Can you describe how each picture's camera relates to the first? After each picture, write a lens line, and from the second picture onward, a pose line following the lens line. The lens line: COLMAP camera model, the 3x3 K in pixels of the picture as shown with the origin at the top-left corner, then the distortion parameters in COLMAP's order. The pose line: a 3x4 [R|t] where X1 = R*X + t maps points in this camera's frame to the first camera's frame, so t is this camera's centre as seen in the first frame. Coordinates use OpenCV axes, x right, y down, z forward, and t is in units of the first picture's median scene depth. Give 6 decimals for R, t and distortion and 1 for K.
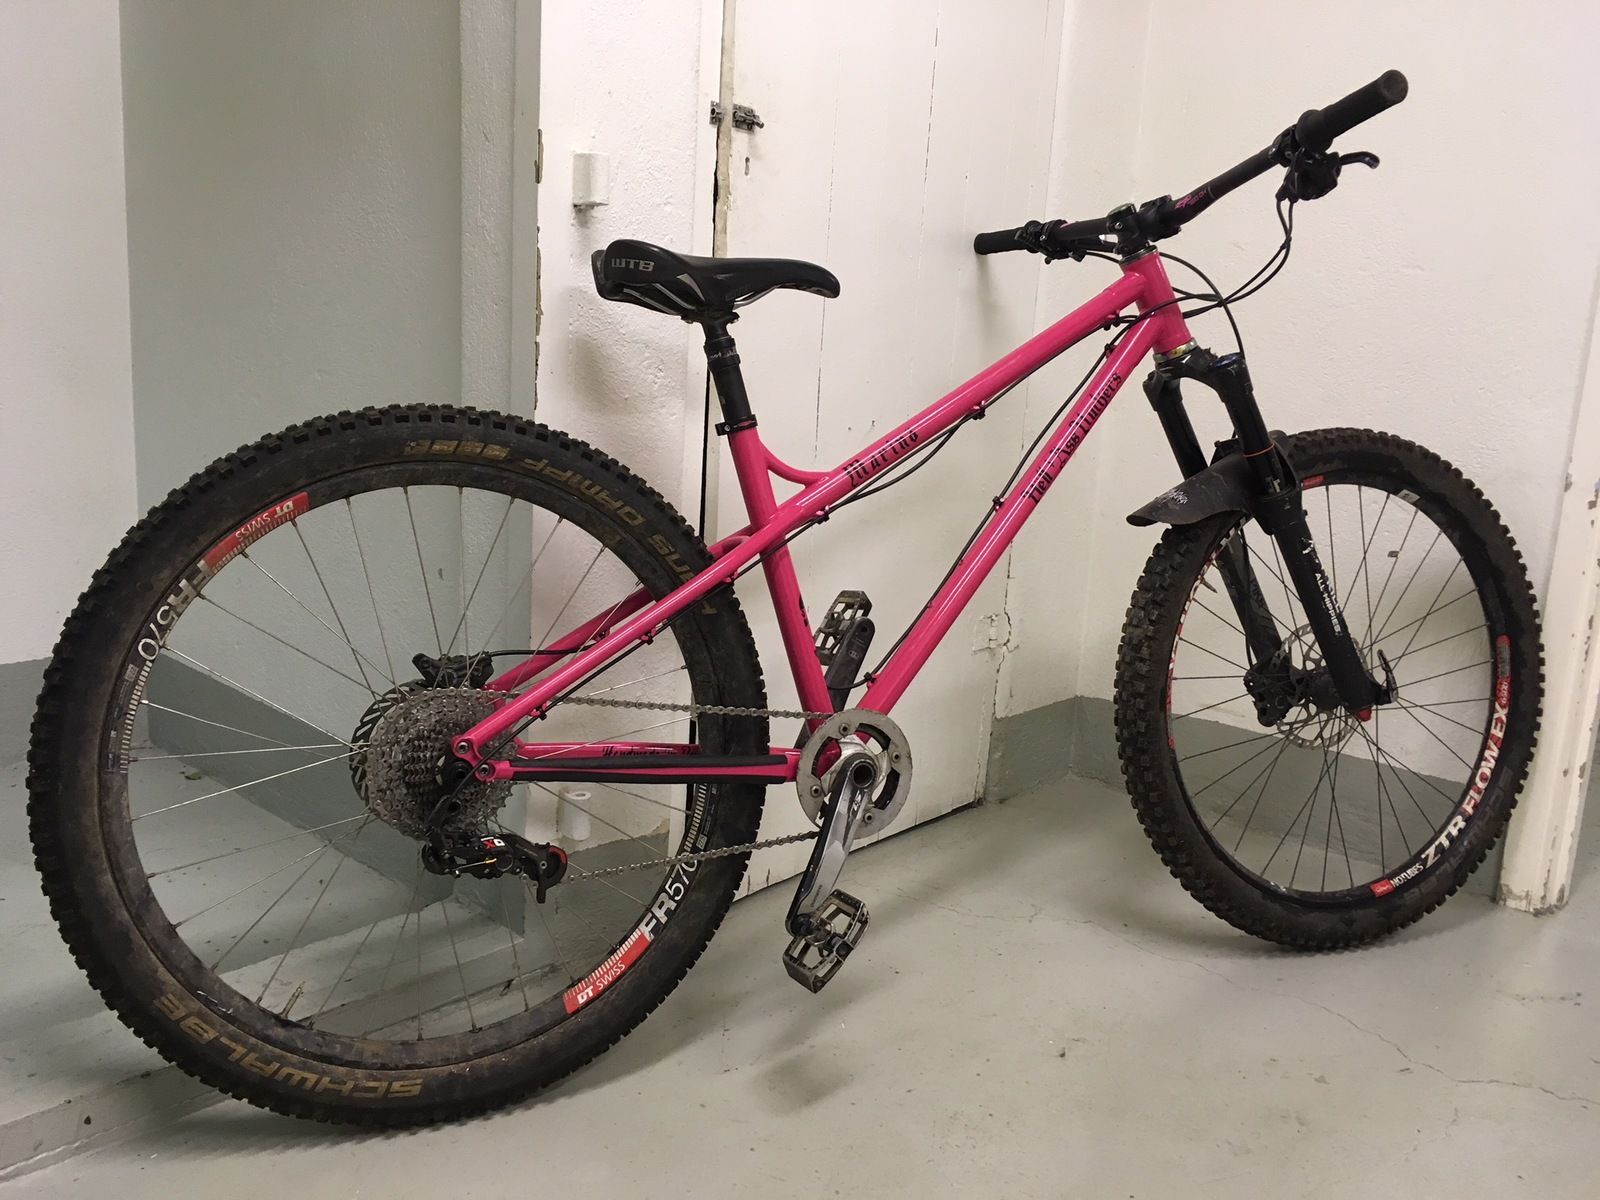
lens RADIAL K [[1365.3, 0, 803.5], [0, 1365.3, 596.8], [0, 0, 1]] dist [0.041728, -0.059681]
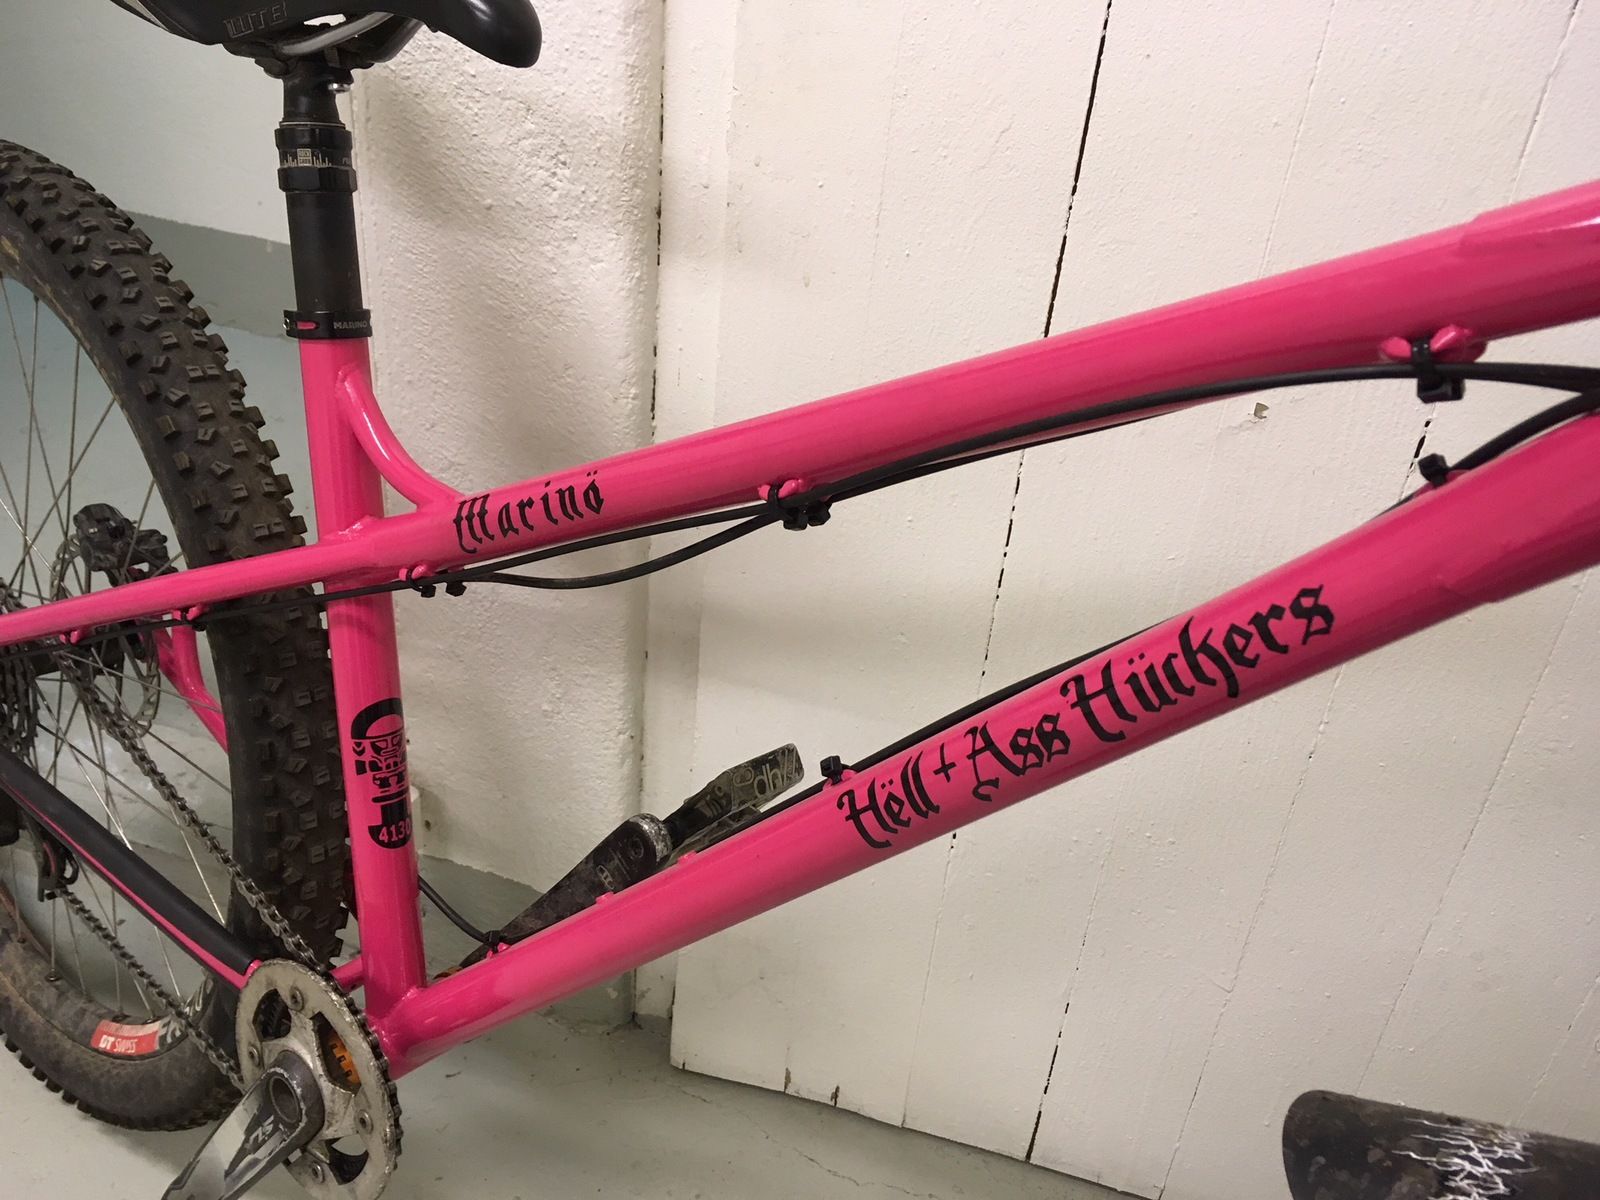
lens RADIAL K [[1365.3, 0, 806.7], [0, 1365.3, 605.1], [0, 0, 1]] dist [0.041728, -0.059681]
pose [[0.416445, 0.457214, -0.785830, 0.418399], [-0.239888, 0.888975, 0.390100, -0.256332], [0.876942, 0.026056, 0.479889, 0.911459]]
